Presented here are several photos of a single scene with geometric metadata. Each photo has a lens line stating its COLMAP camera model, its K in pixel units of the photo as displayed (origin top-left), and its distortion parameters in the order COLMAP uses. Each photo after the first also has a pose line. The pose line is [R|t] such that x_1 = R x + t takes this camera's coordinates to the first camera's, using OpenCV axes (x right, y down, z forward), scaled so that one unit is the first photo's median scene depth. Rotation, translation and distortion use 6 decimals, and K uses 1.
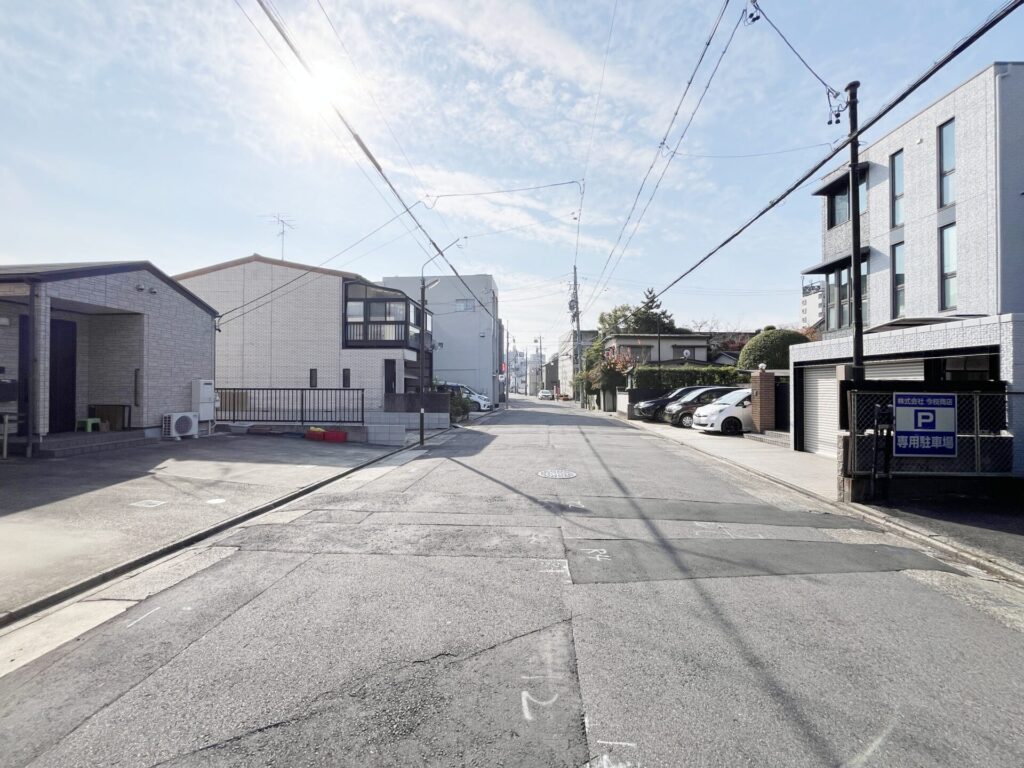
lens RADIAL K [[414.4, 0, 508.2], [0, 414.4, 384.5], [0, 0, 1]] dist [-0.000978, -0.000187]
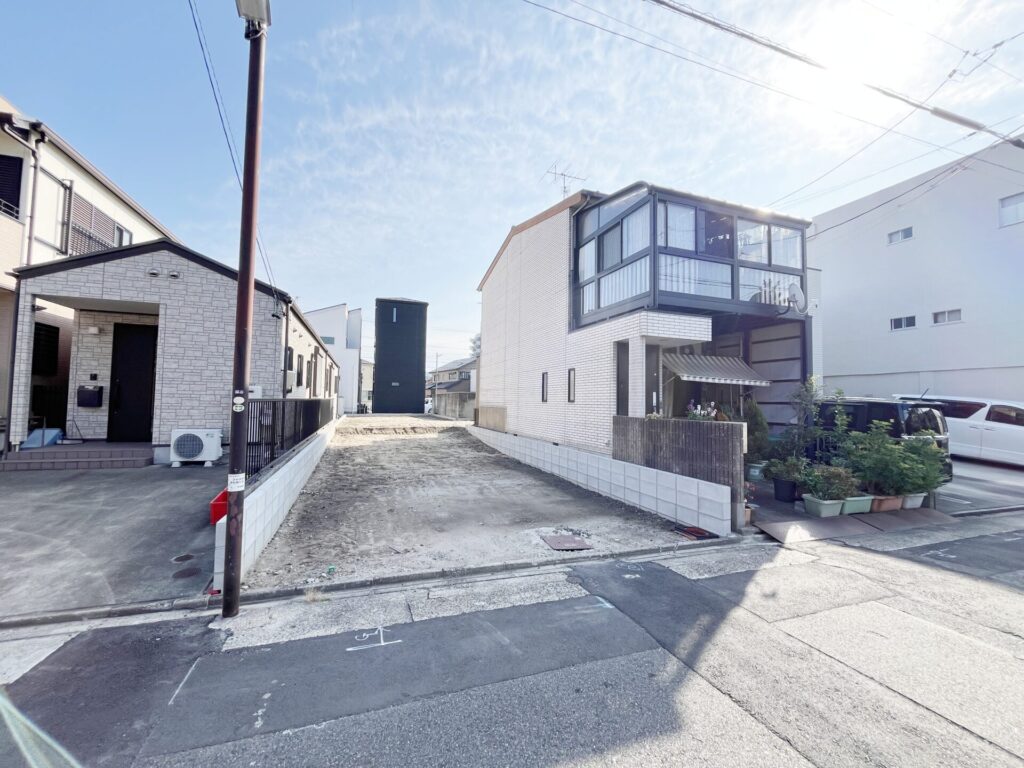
lens RADIAL K [[414.4, 0, 507.3], [0, 414.4, 383.6], [0, 0, 1]] dist [-0.000978, -0.000187]
pose [[0.408584, -0.041006, -0.911799, 0.125237], [-0.012431, 0.998648, -0.050483, 0.016872], [0.912636, 0.031961, 0.407522, 1.234302]]
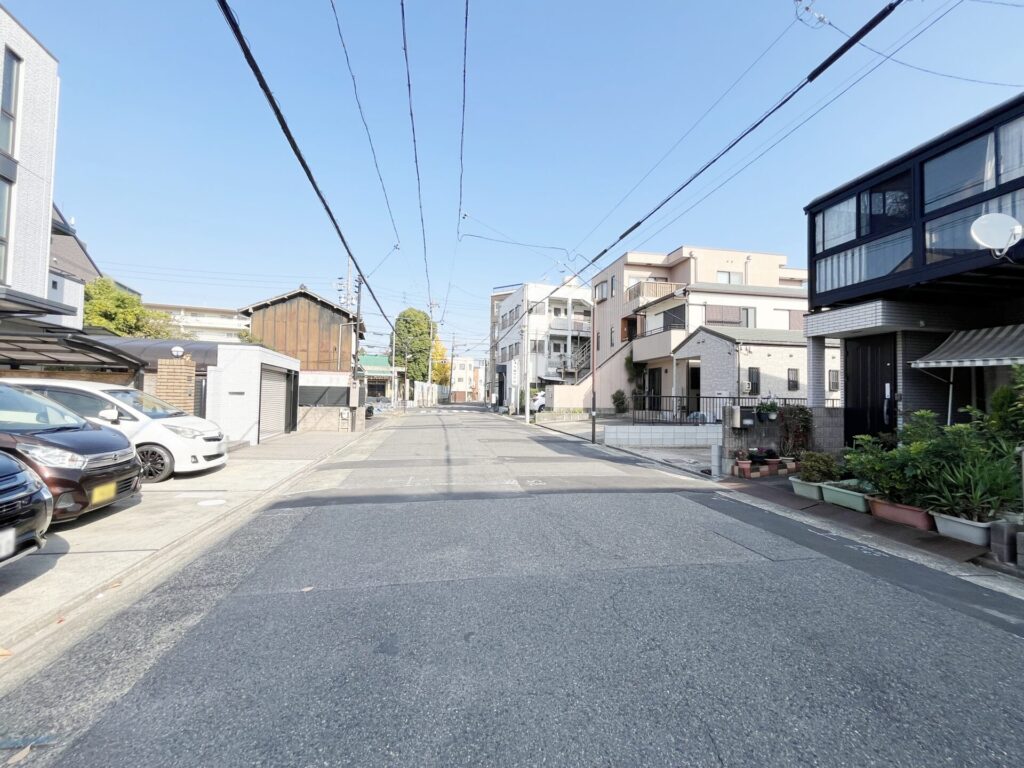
lens RADIAL K [[414.4, 0, 509.6], [0, 414.4, 386.1], [0, 0, 1]] dist [-0.000978, -0.000187]
pose [[-0.964233, -0.025284, -0.263848, 0.280064], [-0.018301, 0.999415, -0.028889, 0.023782], [0.264425, -0.023027, -0.964131, 1.968398]]
